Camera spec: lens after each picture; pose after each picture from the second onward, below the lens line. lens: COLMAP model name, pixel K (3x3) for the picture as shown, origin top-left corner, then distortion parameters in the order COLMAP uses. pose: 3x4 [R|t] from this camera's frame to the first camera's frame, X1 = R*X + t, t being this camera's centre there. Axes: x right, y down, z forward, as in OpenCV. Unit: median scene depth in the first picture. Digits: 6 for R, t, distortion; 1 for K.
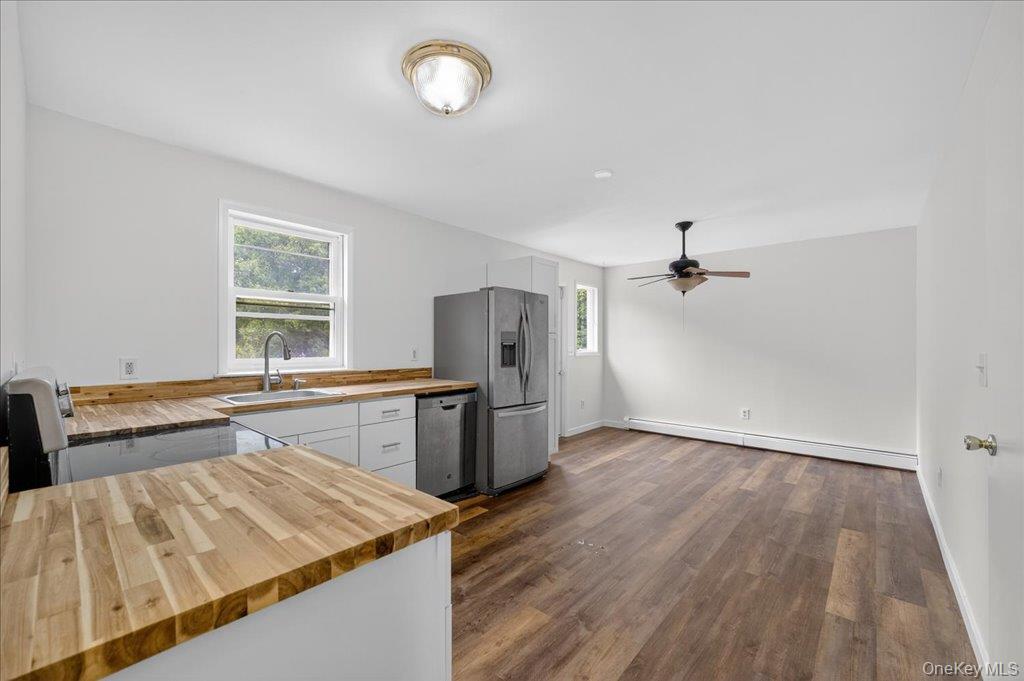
lens RADIAL K [[411.4, 0, 502.0], [0, 411.4, 342.7], [0, 0, 1]] dist [-0.001970, -0.000225]
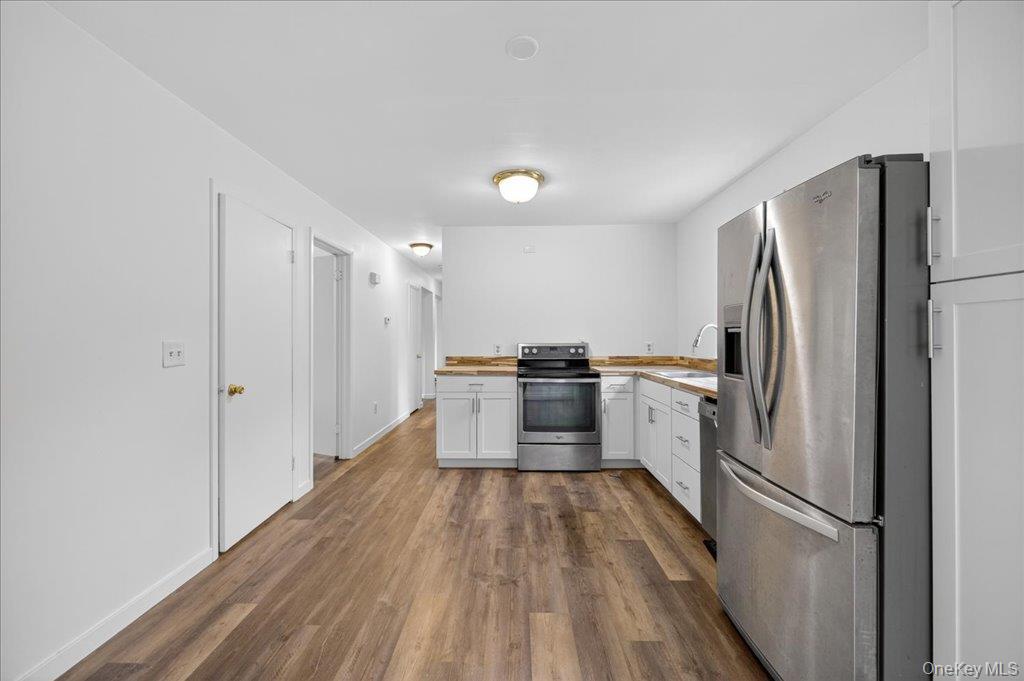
lens RADIAL K [[411.4, 0, 502.0], [0, 411.4, 342.7], [0, 0, 1]] dist [-0.001970, -0.000225]
pose [[-0.765785, 0.010527, -0.643011, 0.541595], [0.006281, 0.999941, 0.008889, 0.010718], [0.643066, 0.002768, -0.765806, 1.195203]]
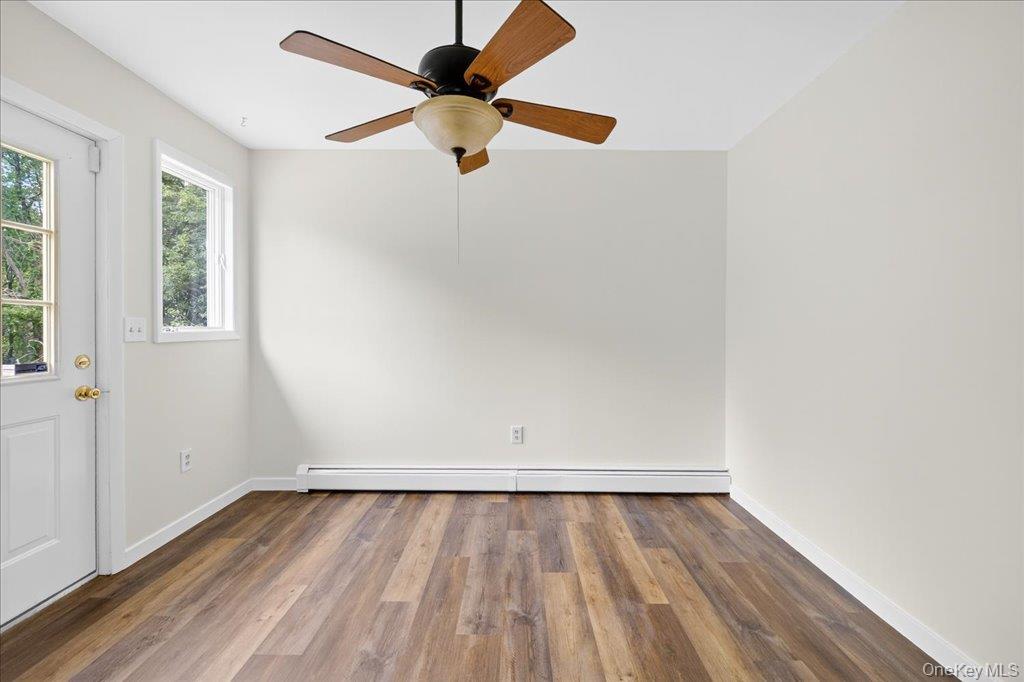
lens RADIAL K [[420.1, 0, 505.4], [0, 420.1, 330.1], [0, 0, 1]] dist [-0.002147, -0.000270]
pose [[0.754698, -0.003620, 0.656062, 0.277018], [-0.003877, 0.999943, 0.009977, 0.027002], [-0.656061, -0.010074, 0.754641, 0.823192]]
